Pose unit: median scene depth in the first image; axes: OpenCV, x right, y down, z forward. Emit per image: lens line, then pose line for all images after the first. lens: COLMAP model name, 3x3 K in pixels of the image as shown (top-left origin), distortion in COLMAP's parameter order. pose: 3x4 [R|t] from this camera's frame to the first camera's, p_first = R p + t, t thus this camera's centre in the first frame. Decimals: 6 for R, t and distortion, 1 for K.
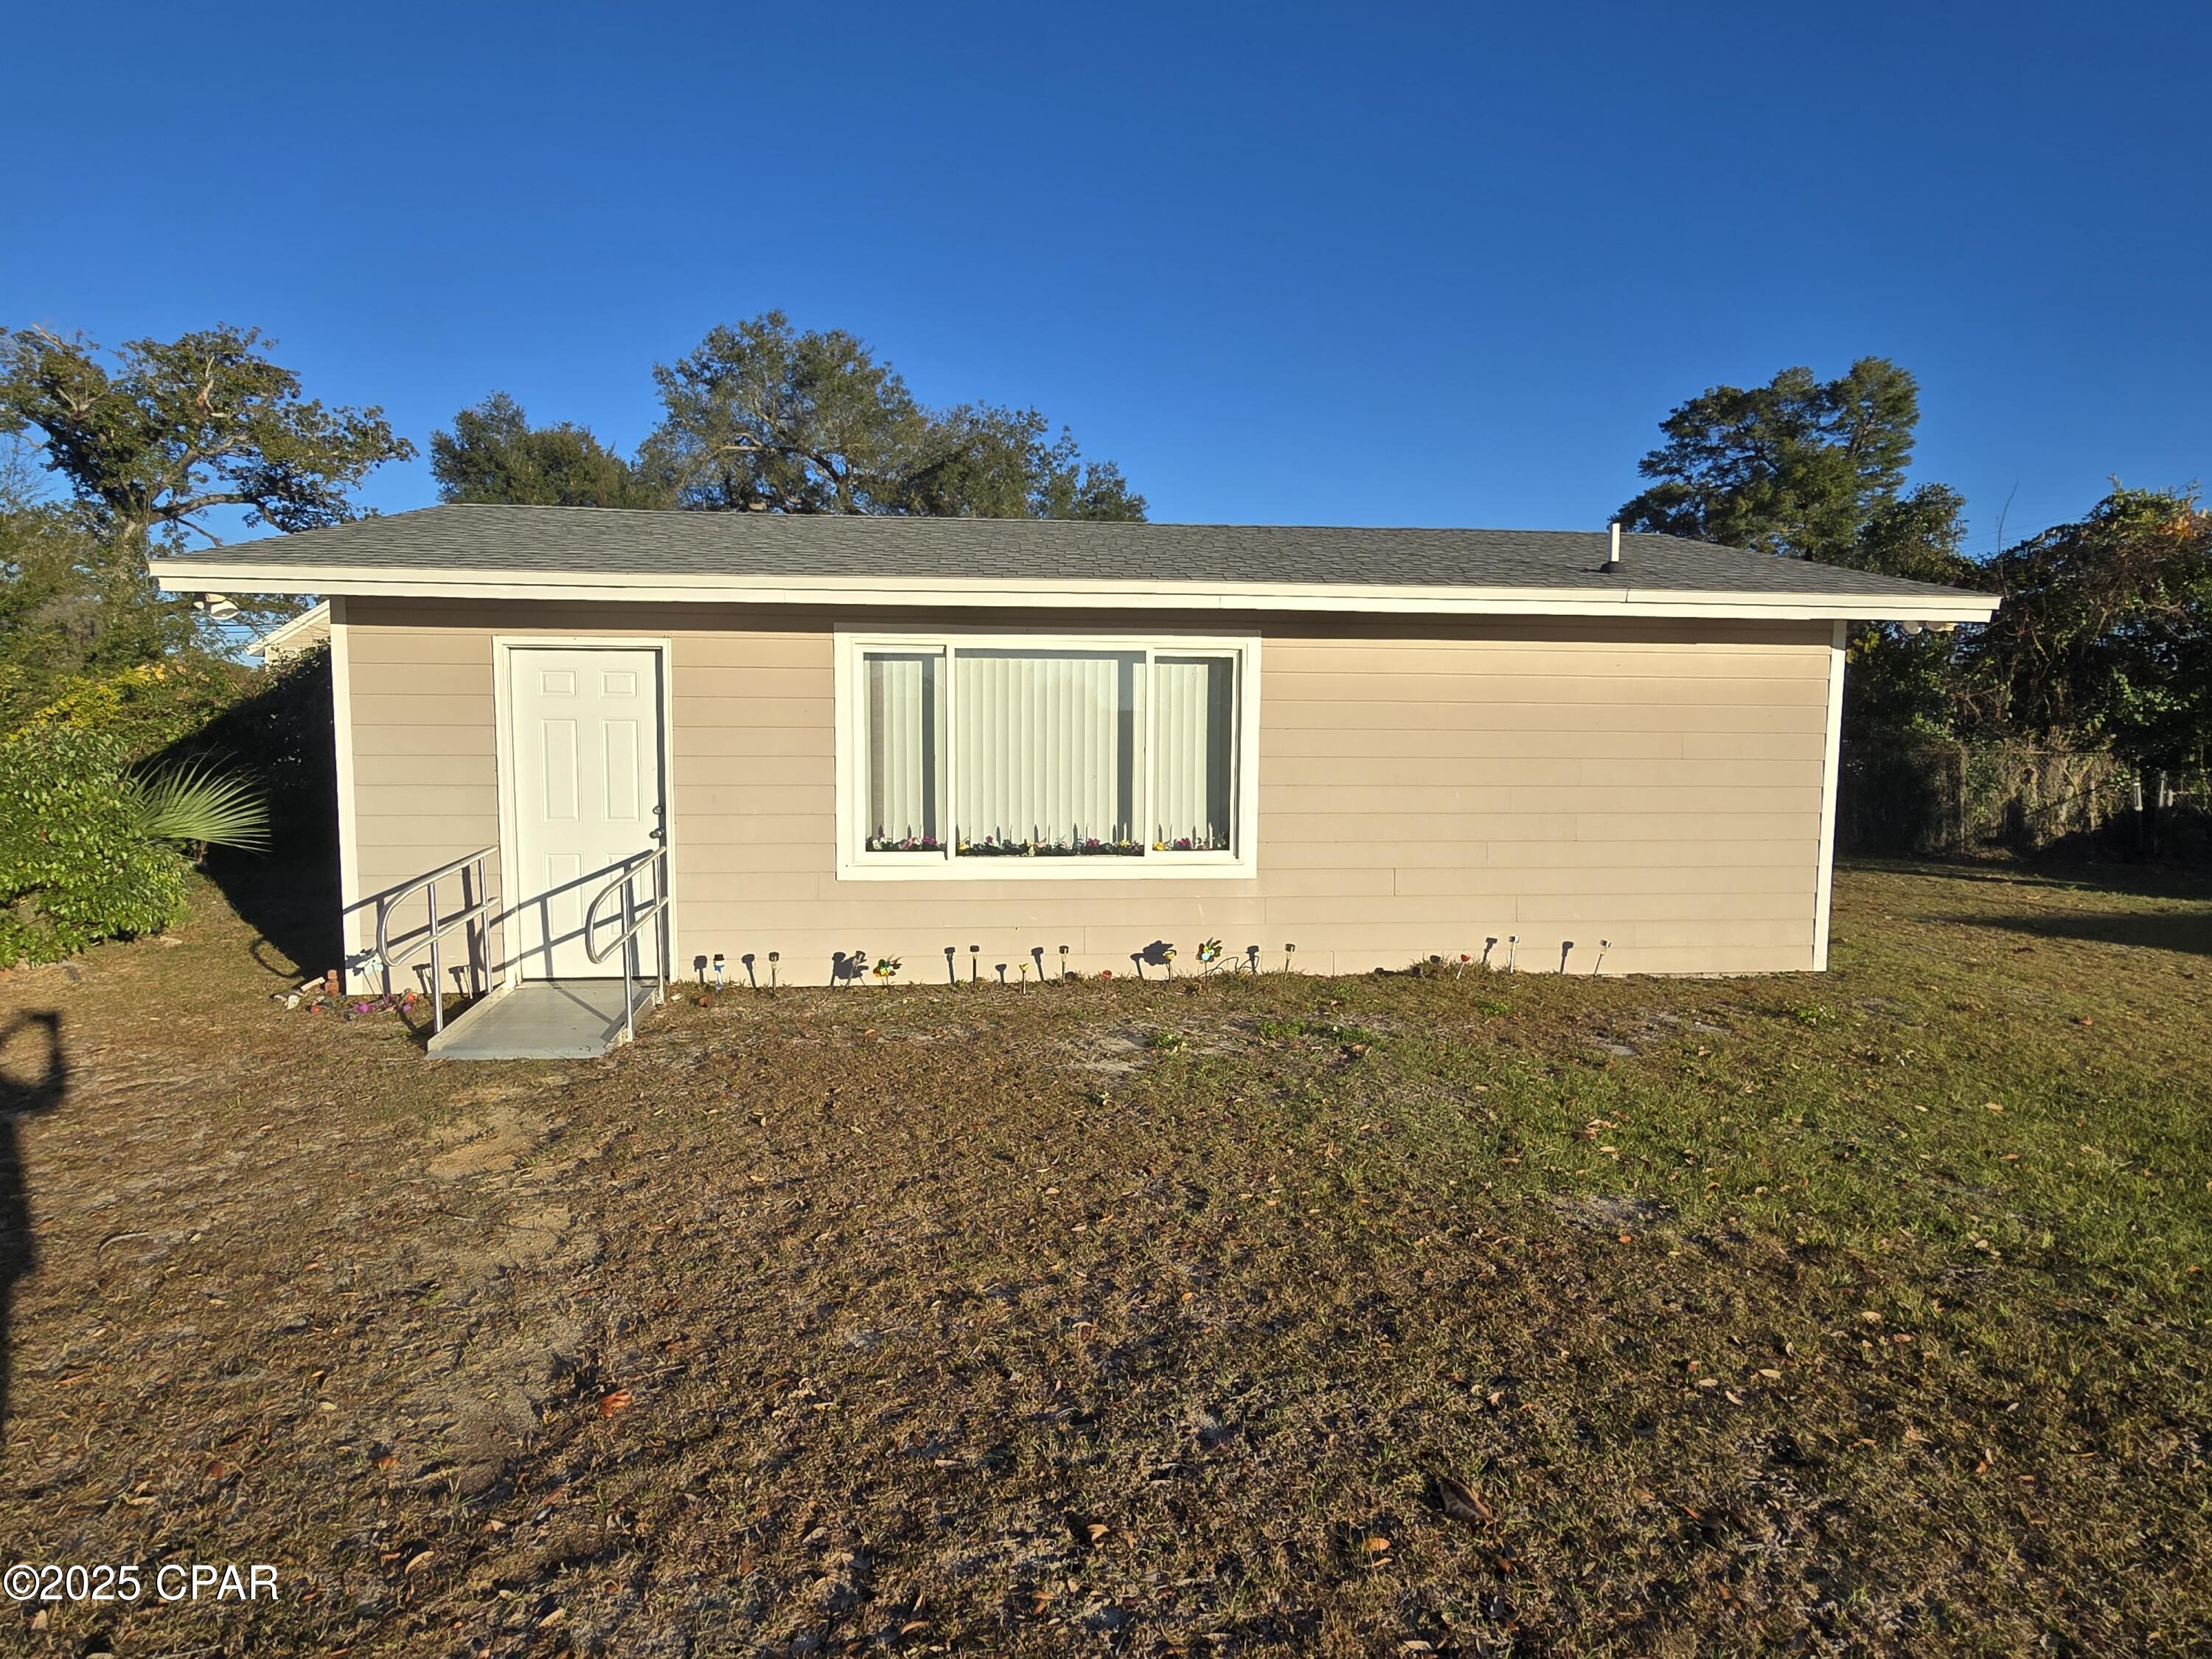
lens RADIAL K [[1250.7, 0, 1152.6], [0, 1250.7, 836.3], [0, 0, 1]] dist [-0.001704, -0.000307]
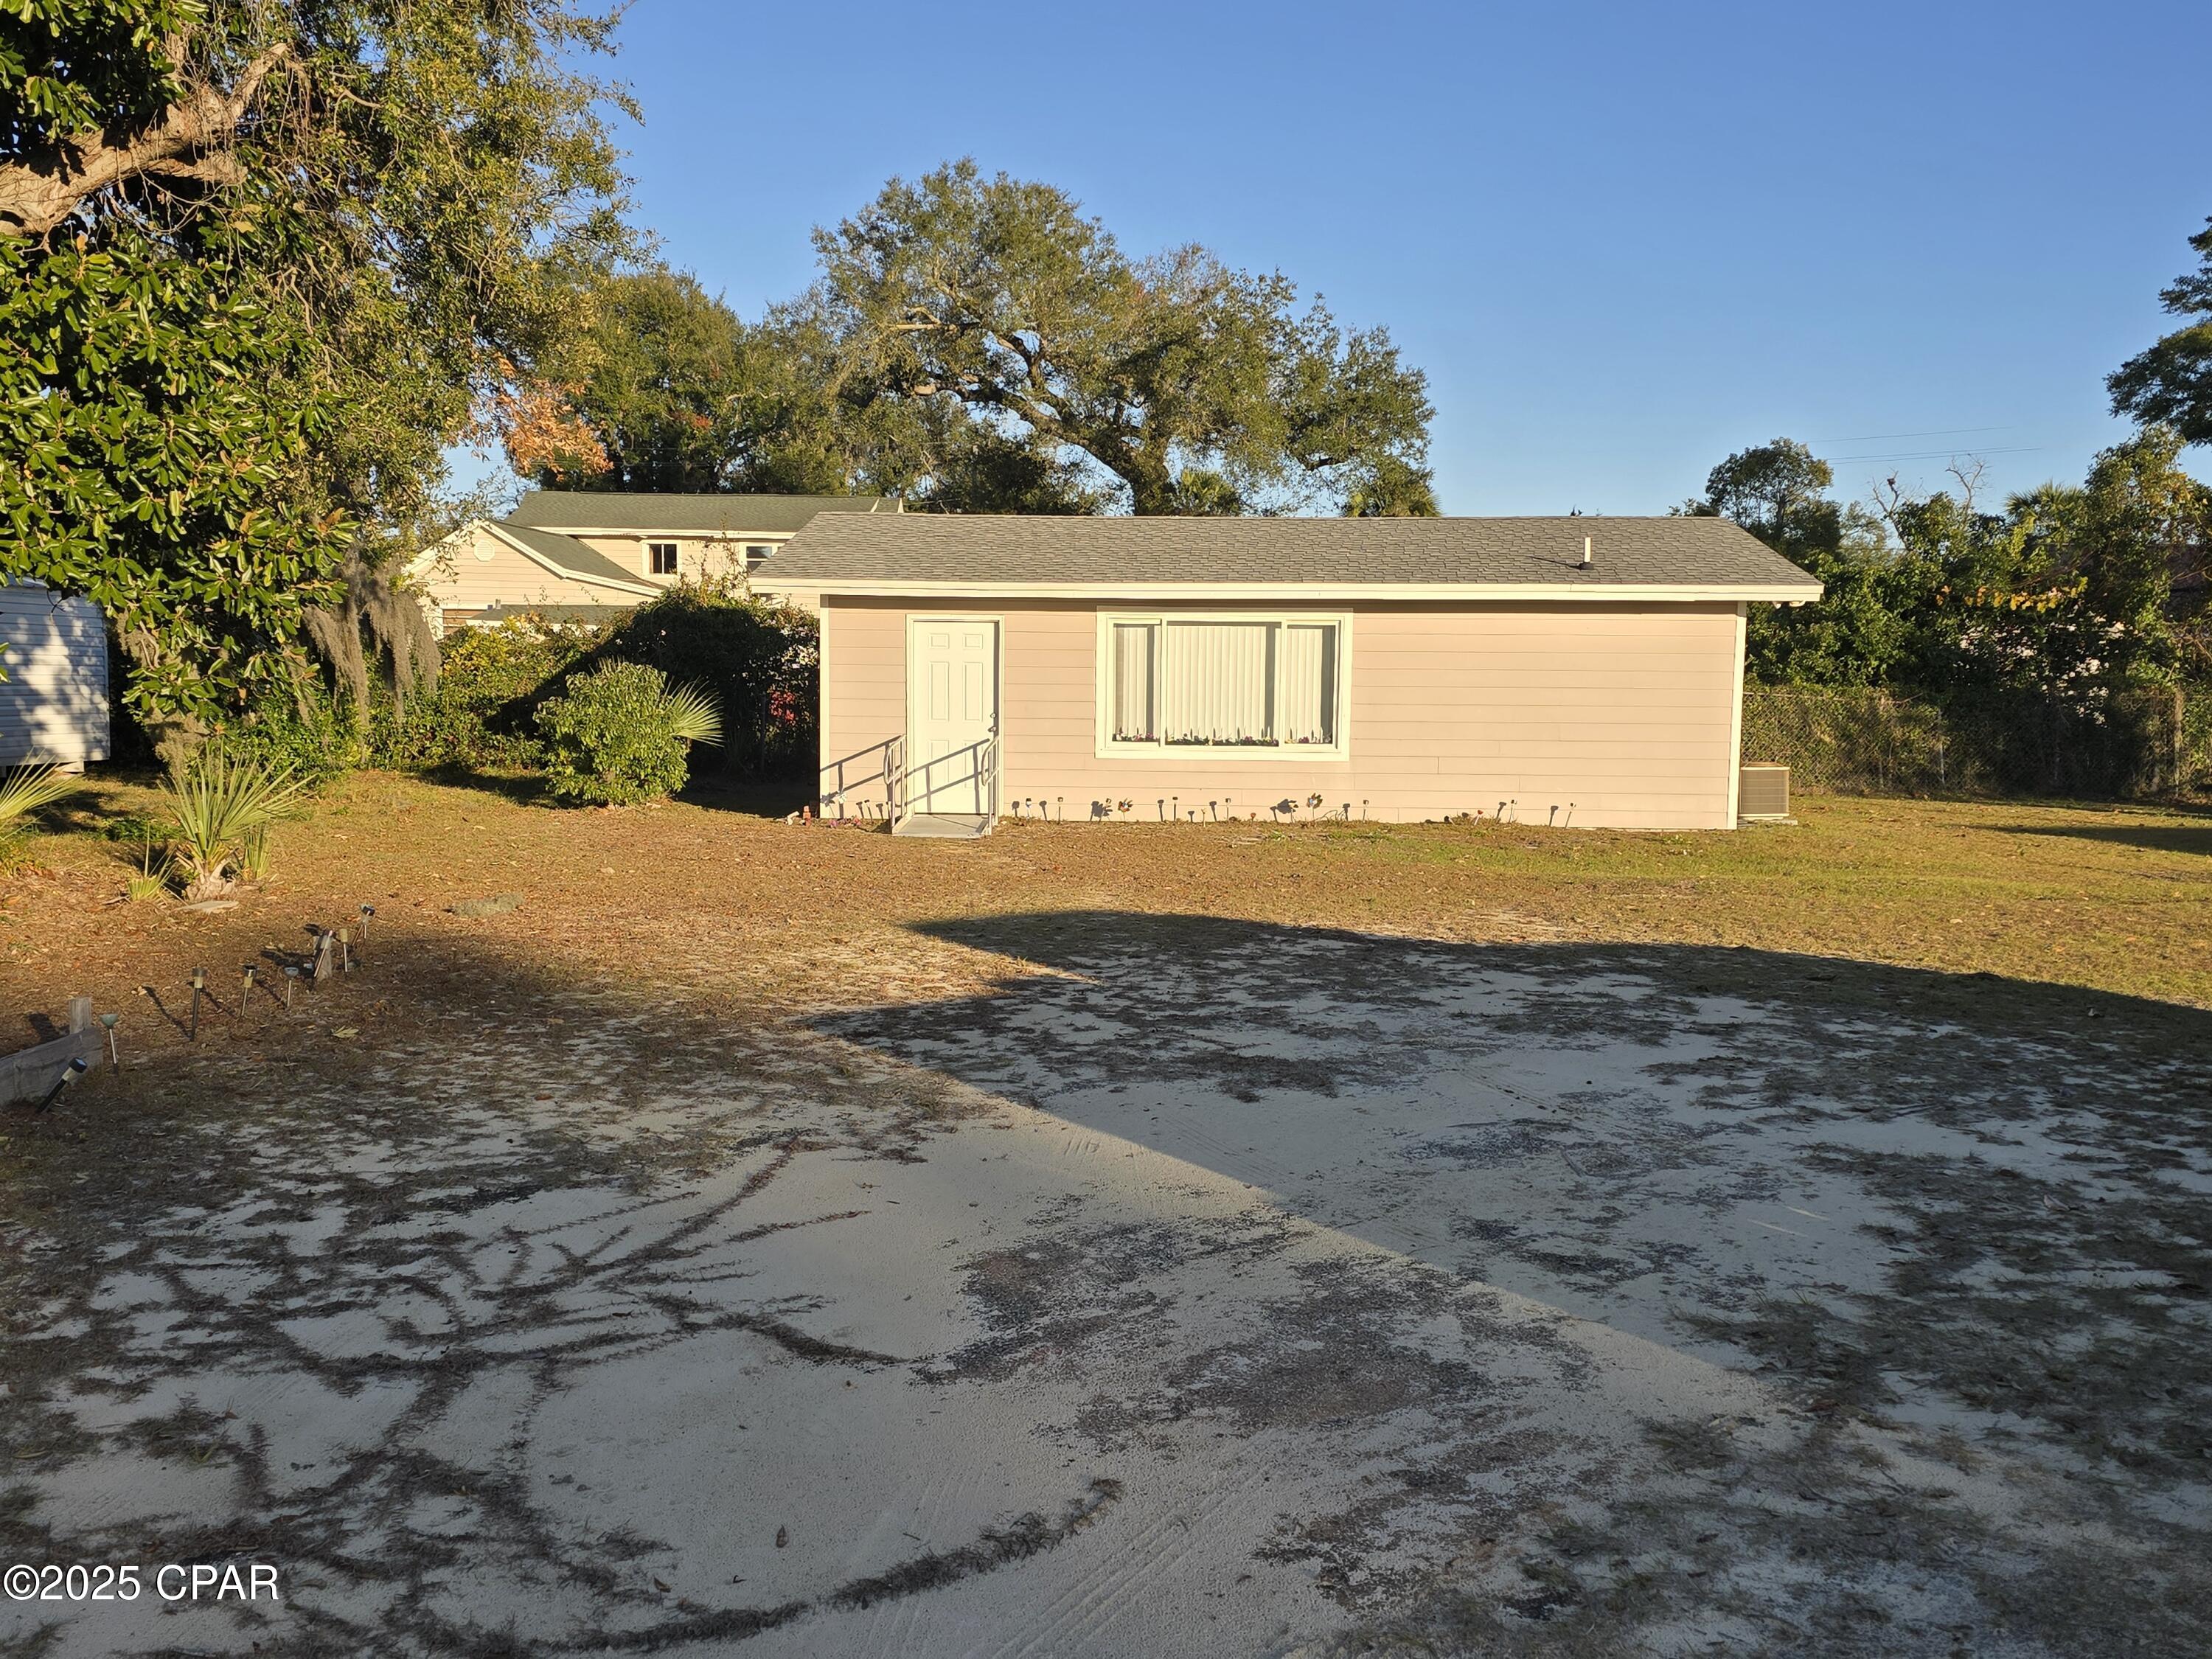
lens RADIAL K [[2850.1, 0, 1106.0], [0, 2850.1, 829.5], [0, 0, 1]] dist [0.208030, -0.594625]
pose [[0.983613, 0.013152, -0.179813, 0.229008], [-0.019837, 0.999175, -0.035428, 0.134881], [0.179199, 0.038414, 0.983063, -1.397805]]
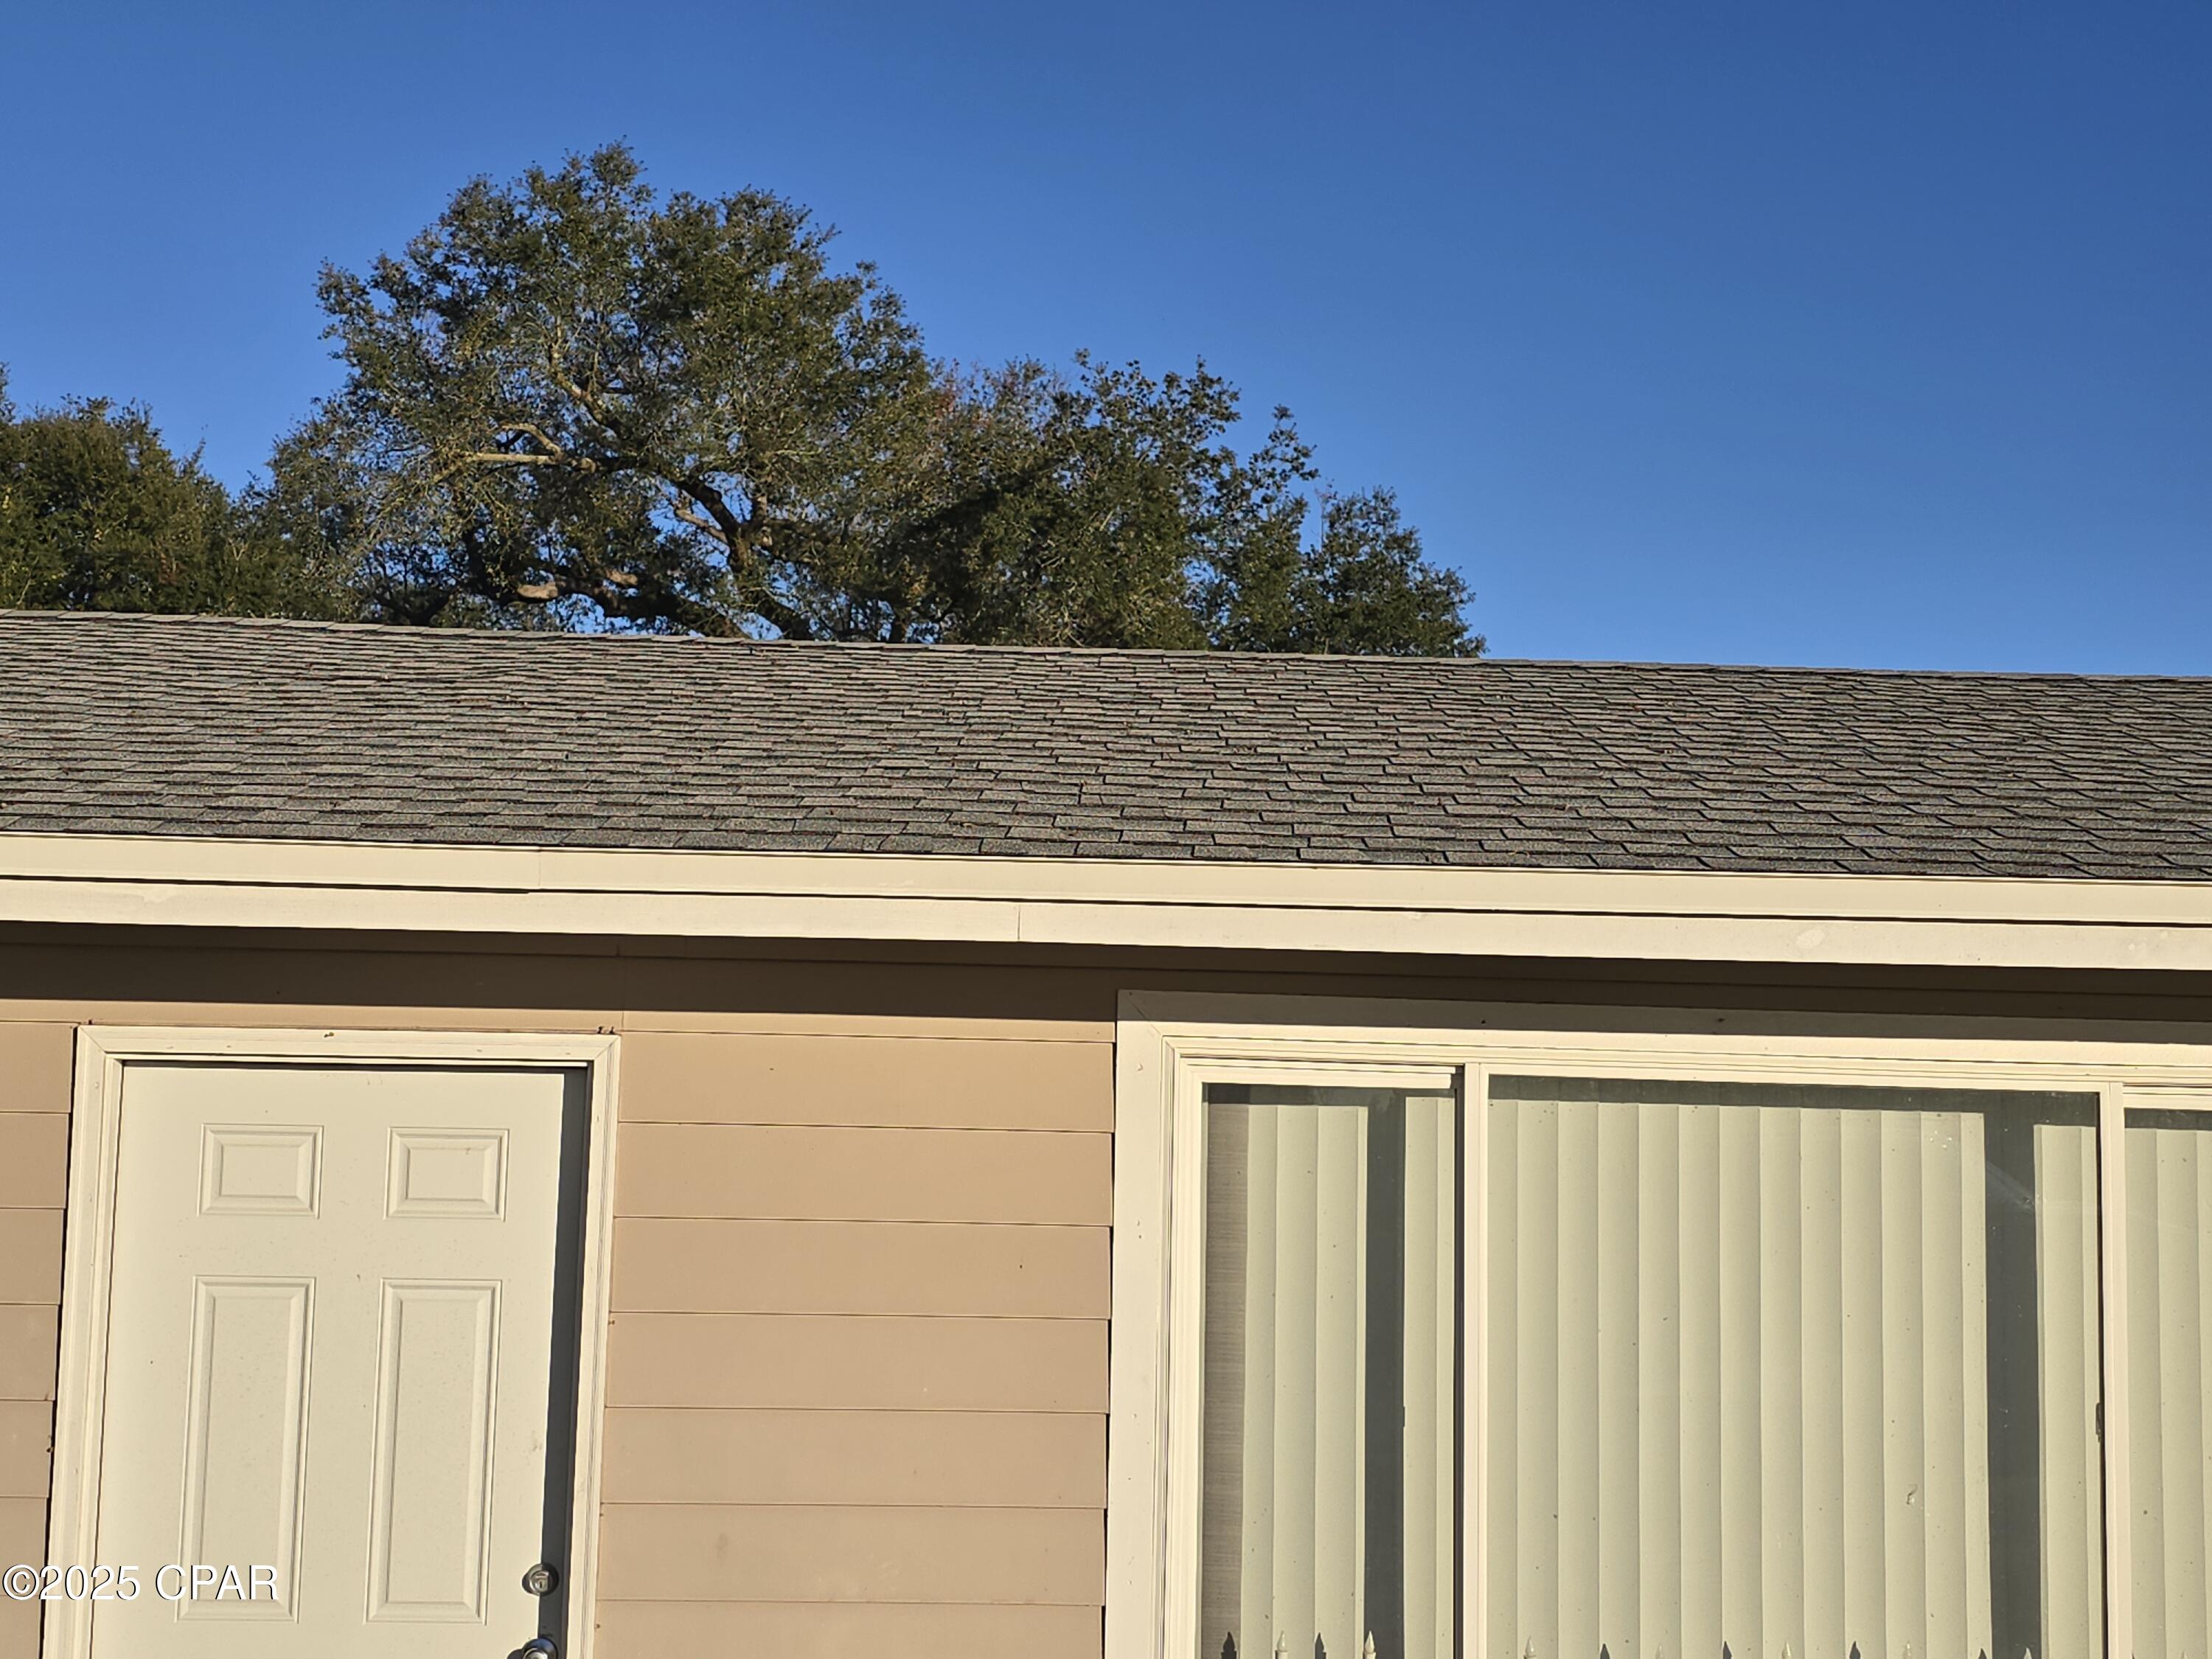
lens RADIAL K [[2850.1, 0, 1106.0], [0, 2850.1, 829.5], [0, 0, 1]] dist [0.208030, -0.594625]
pose [[0.997392, 0.007891, -0.071743, -0.102850], [-0.020042, 0.985193, -0.170272, -0.043171], [0.069337, 0.171266, 0.982782, 0.134480]]
